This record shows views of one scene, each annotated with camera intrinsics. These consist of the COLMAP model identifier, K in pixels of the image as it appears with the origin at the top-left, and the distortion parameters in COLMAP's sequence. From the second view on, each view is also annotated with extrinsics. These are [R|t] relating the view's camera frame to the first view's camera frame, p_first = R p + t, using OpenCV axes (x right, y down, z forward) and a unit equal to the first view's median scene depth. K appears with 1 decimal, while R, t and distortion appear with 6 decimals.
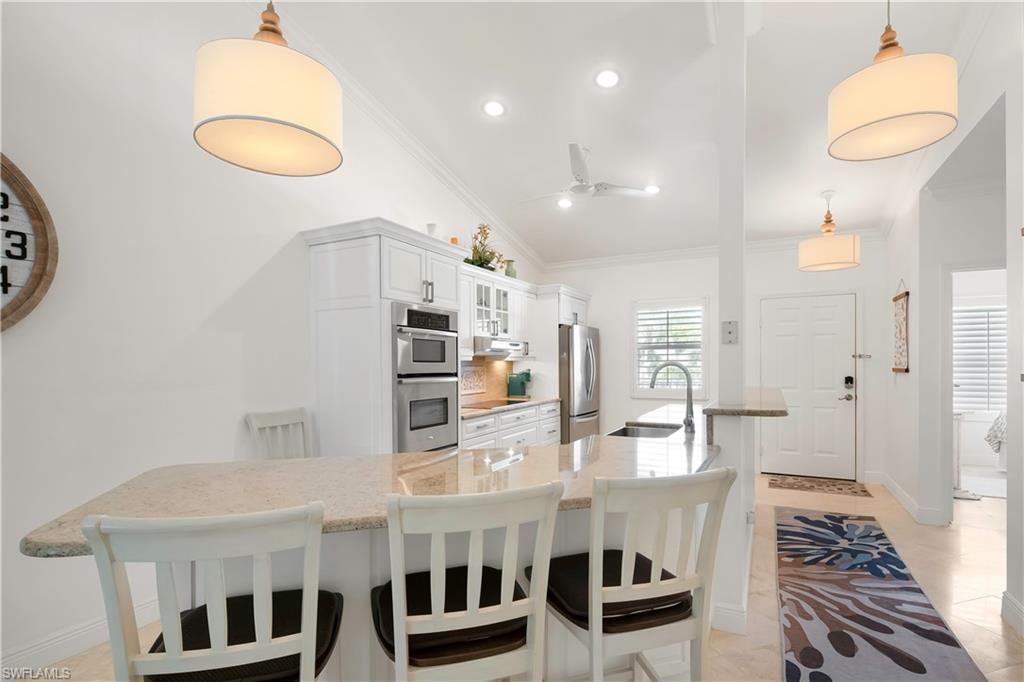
lens RADIAL K [[499.4, 0, 514.8], [0, 499.4, 367.8], [0, 0, 1]] dist [0.005397, -0.005762]
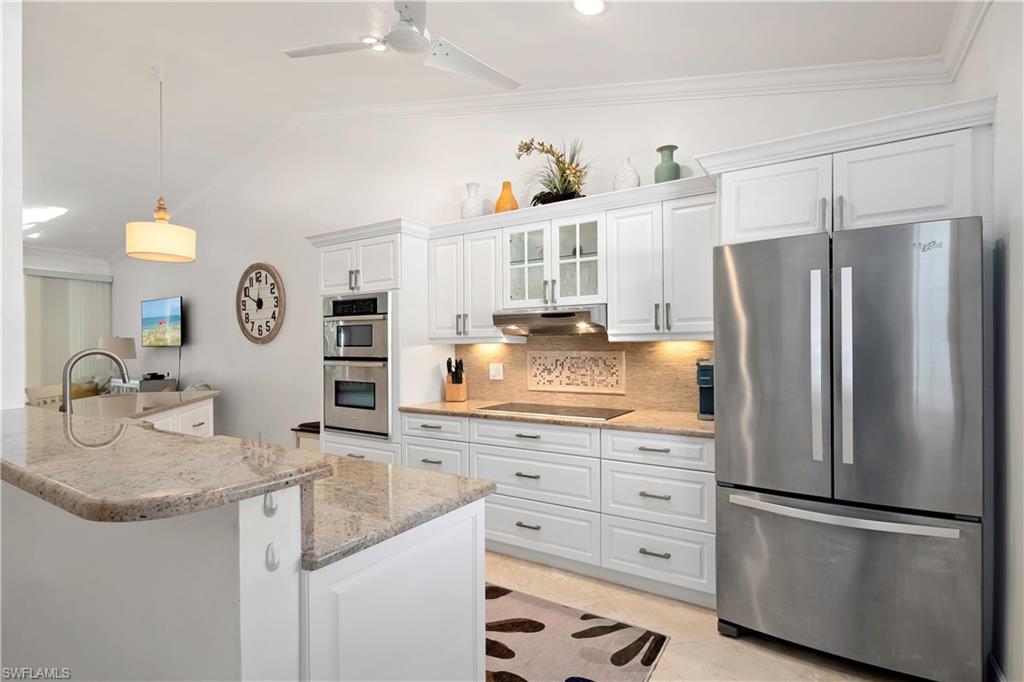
lens RADIAL K [[499.4, 0, 512.0], [0, 499.4, 347.9], [0, 0, 1]] dist [0.005397, -0.005762]
pose [[-0.099048, 0.010148, -0.995031, 0.908599], [-0.000397, 0.999948, 0.010237, -0.021035], [0.995083, 0.001409, -0.099039, 1.539921]]
